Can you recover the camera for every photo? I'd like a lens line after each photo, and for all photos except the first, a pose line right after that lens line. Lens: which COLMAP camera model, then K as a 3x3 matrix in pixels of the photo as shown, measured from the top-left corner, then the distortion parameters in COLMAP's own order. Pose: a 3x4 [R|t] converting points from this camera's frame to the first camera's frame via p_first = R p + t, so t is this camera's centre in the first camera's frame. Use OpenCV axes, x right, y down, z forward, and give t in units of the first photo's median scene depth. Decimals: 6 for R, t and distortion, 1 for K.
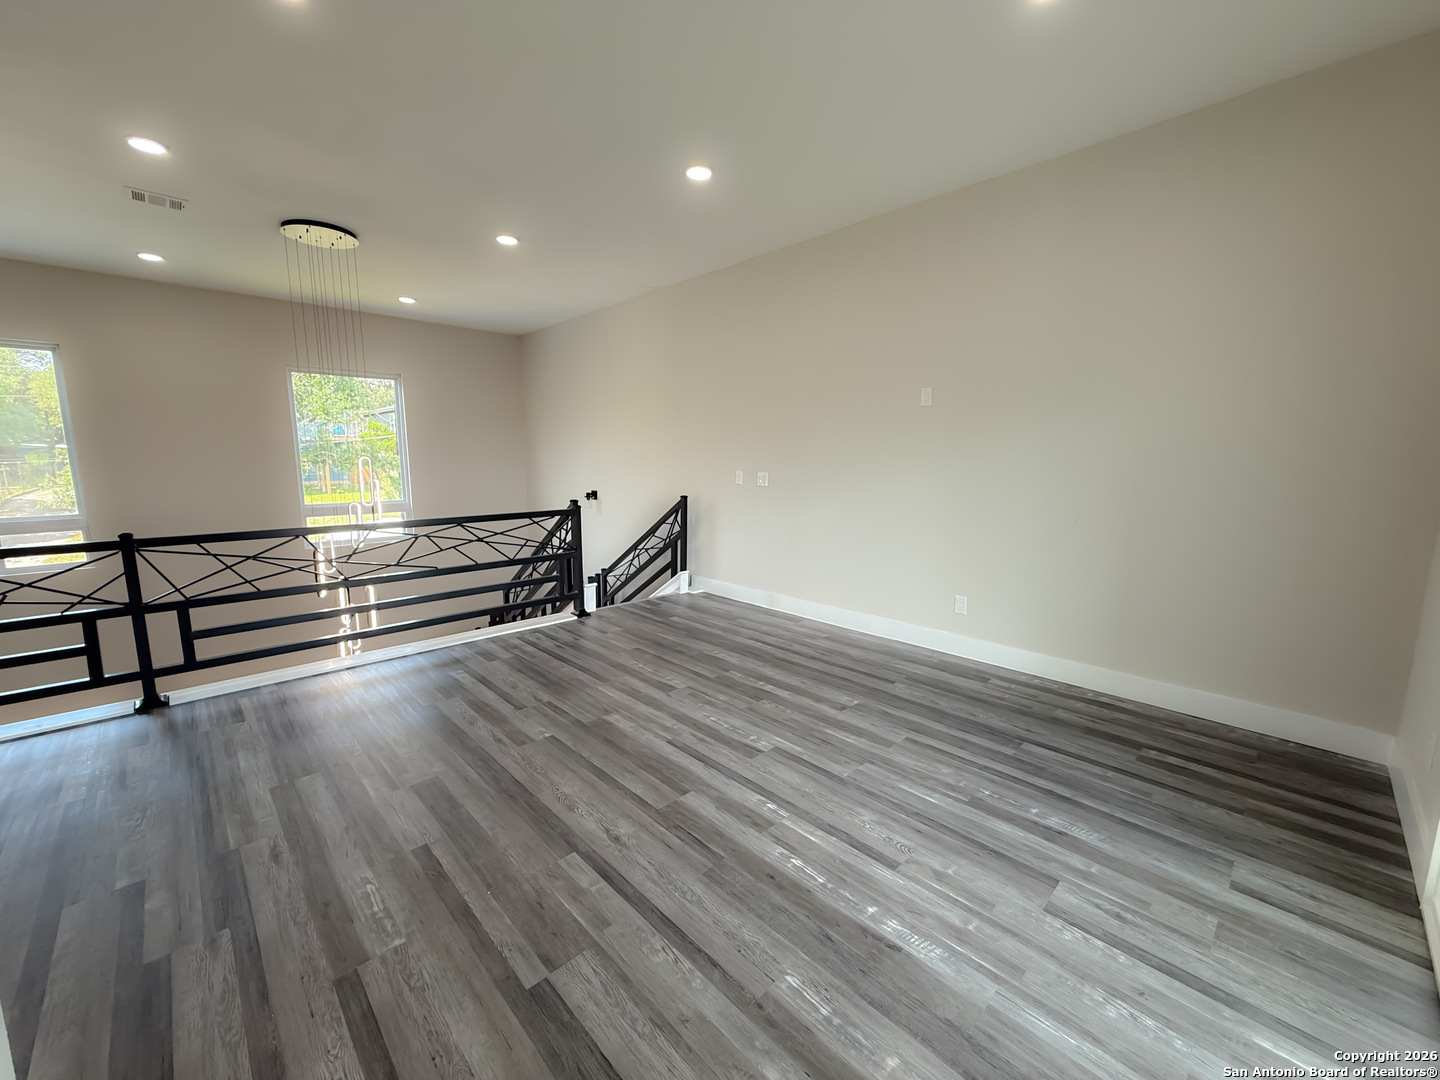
lens RADIAL K [[572.0, 0, 714.1], [0, 572.0, 542.2], [0, 0, 1]] dist [0.006283, 0.000187]
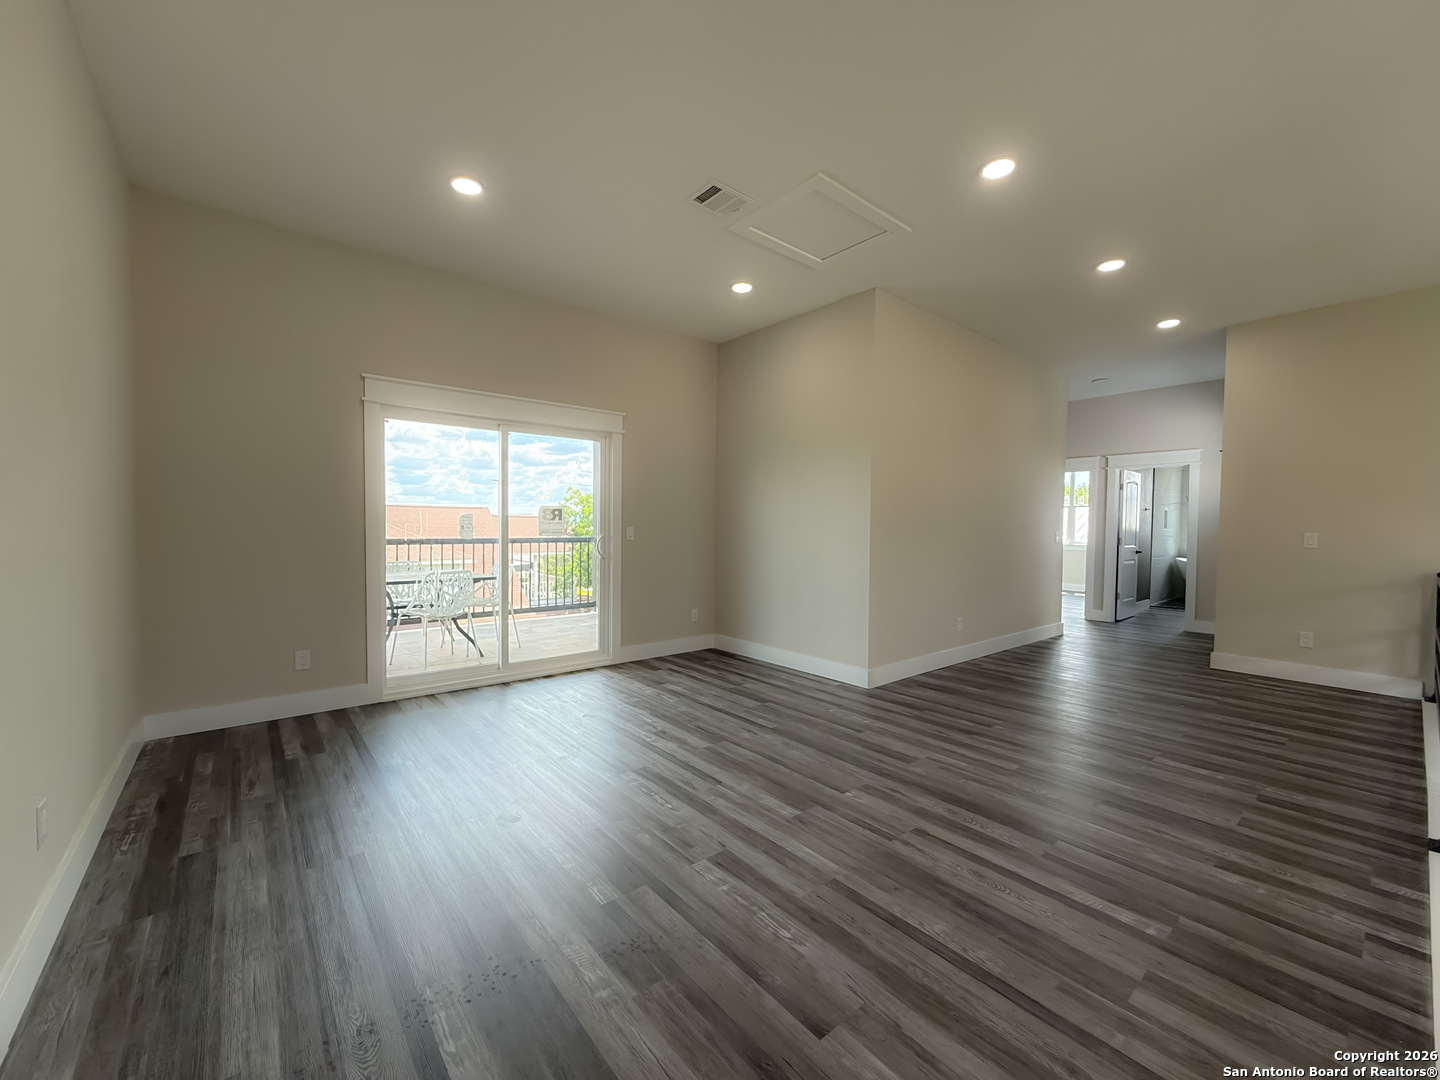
lens RADIAL K [[572.0, 0, 714.1], [0, 572.0, 542.2], [0, 0, 1]] dist [0.006283, 0.000187]
pose [[-0.997303, -0.016230, 0.071577, -0.141718], [-0.002613, 0.982478, 0.186358, -0.266607], [-0.073348, 0.185668, -0.979871, 2.017384]]
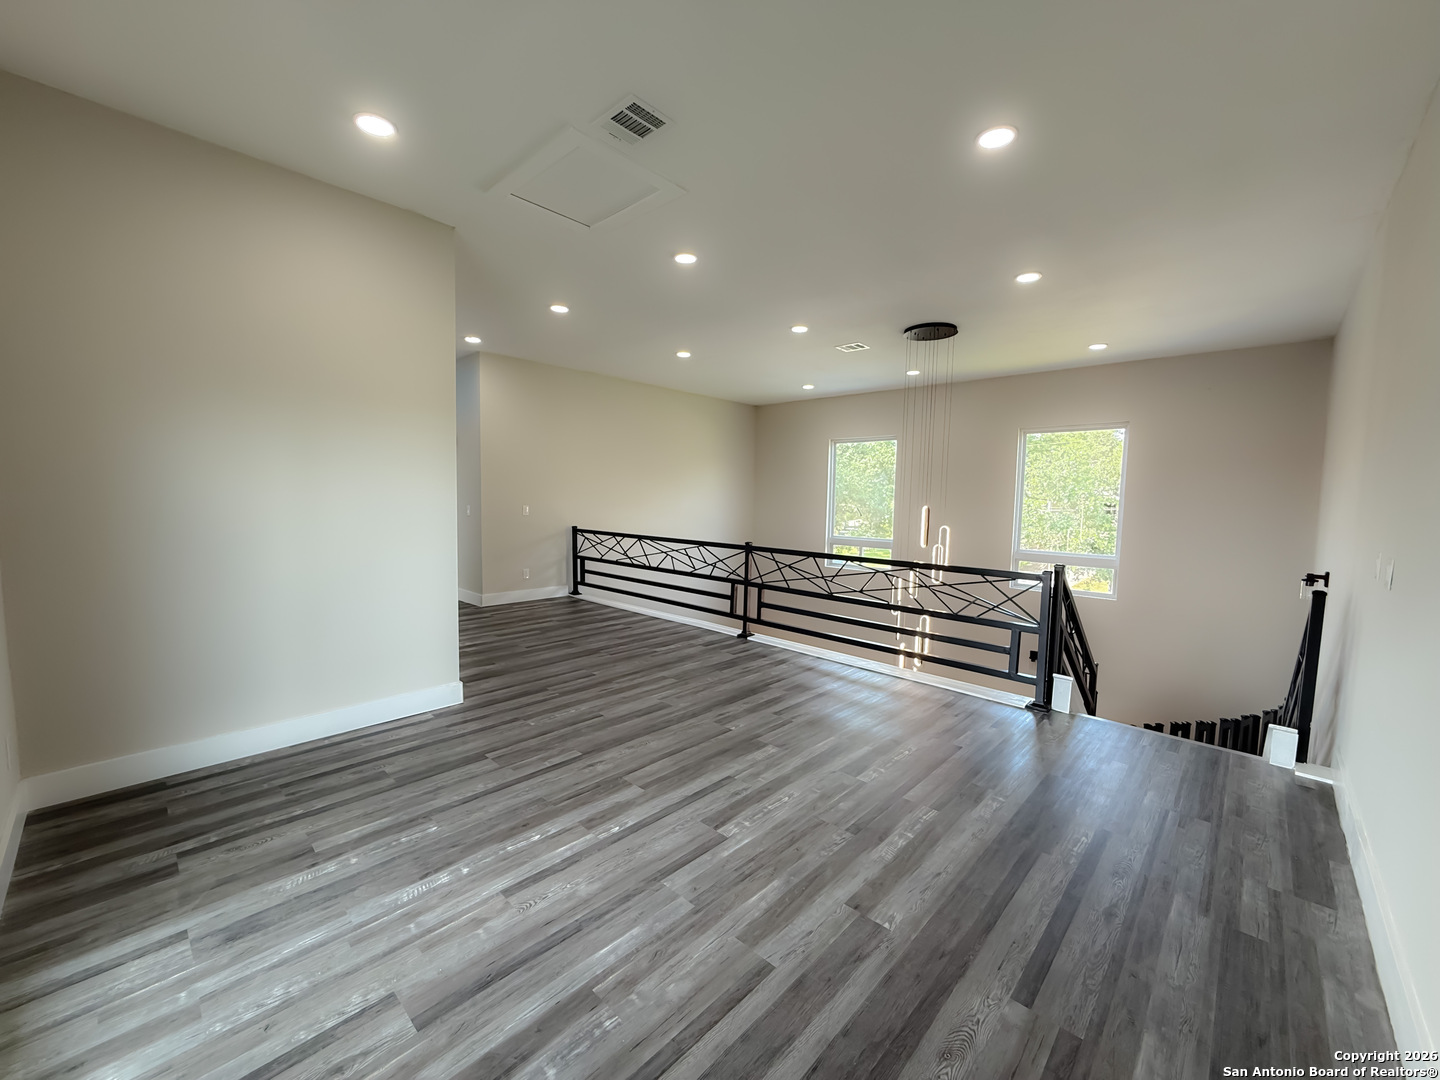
lens RADIAL K [[578.8, 0, 720.0], [0, 578.8, 540.0], [0, 0, 1]] dist [-0.000917, 0.000081]
pose [[0.053180, 0.073642, -0.995866, 0.981688], [-0.173981, 0.982707, 0.063378, -0.142488], [0.983312, 0.169892, 0.065073, 0.892316]]
